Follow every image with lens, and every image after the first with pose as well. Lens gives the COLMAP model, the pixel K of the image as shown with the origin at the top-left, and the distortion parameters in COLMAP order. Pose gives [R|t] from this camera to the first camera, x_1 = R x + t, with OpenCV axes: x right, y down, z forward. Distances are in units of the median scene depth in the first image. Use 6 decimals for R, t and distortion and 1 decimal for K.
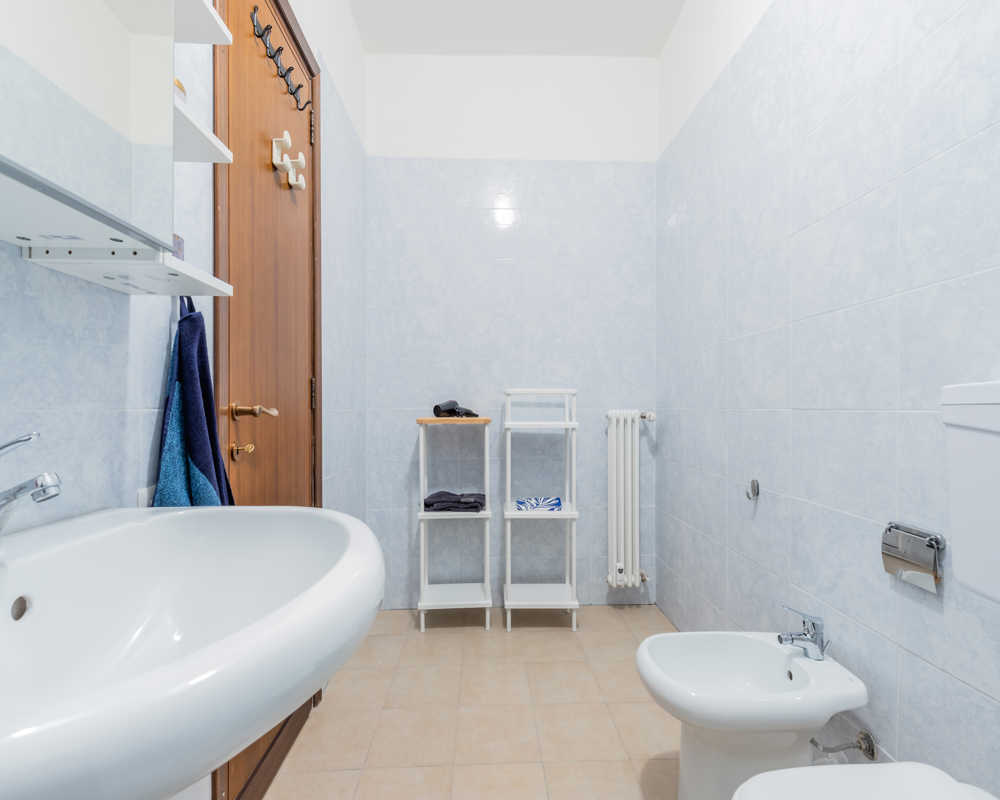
lens RADIAL K [[456.2, 0, 498.7], [0, 456.2, 403.6], [0, 0, 1]] dist [0.000583, -0.000114]
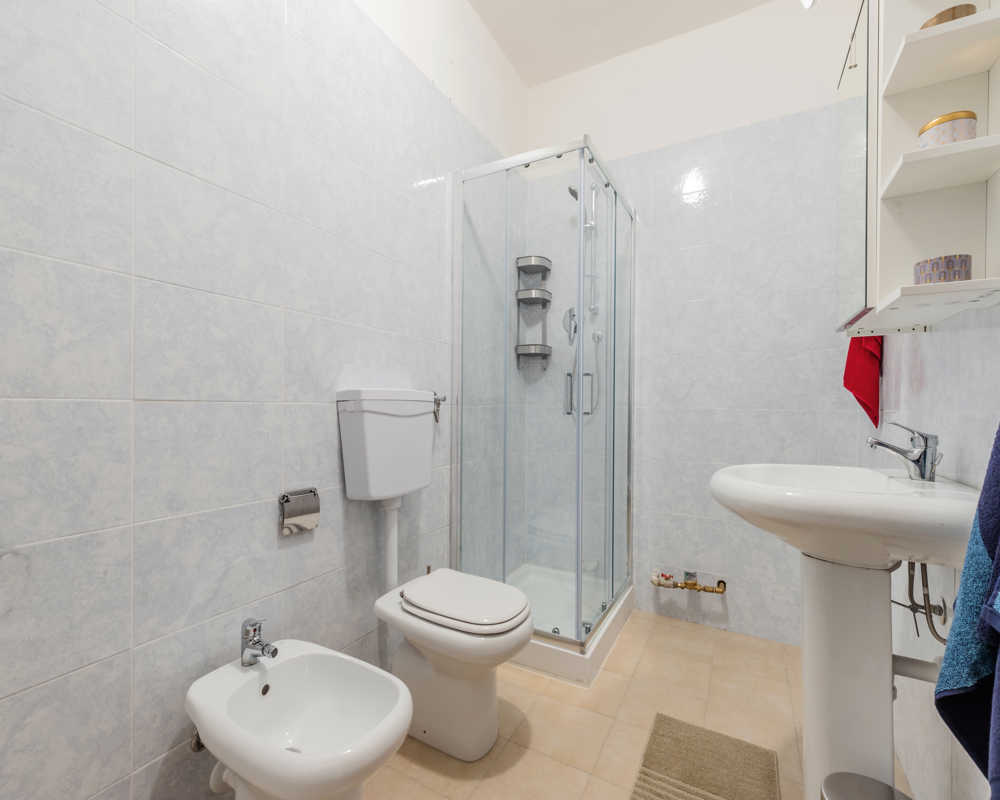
lens RADIAL K [[456.2, 0, 498.7], [0, 456.2, 403.6], [0, 0, 1]] dist [0.000583, -0.000114]
pose [[-0.850693, -0.011843, 0.525530, -0.241916], [-0.018461, 0.999803, -0.007354, 0.013980], [-0.525339, -0.015958, -0.850743, 1.540821]]
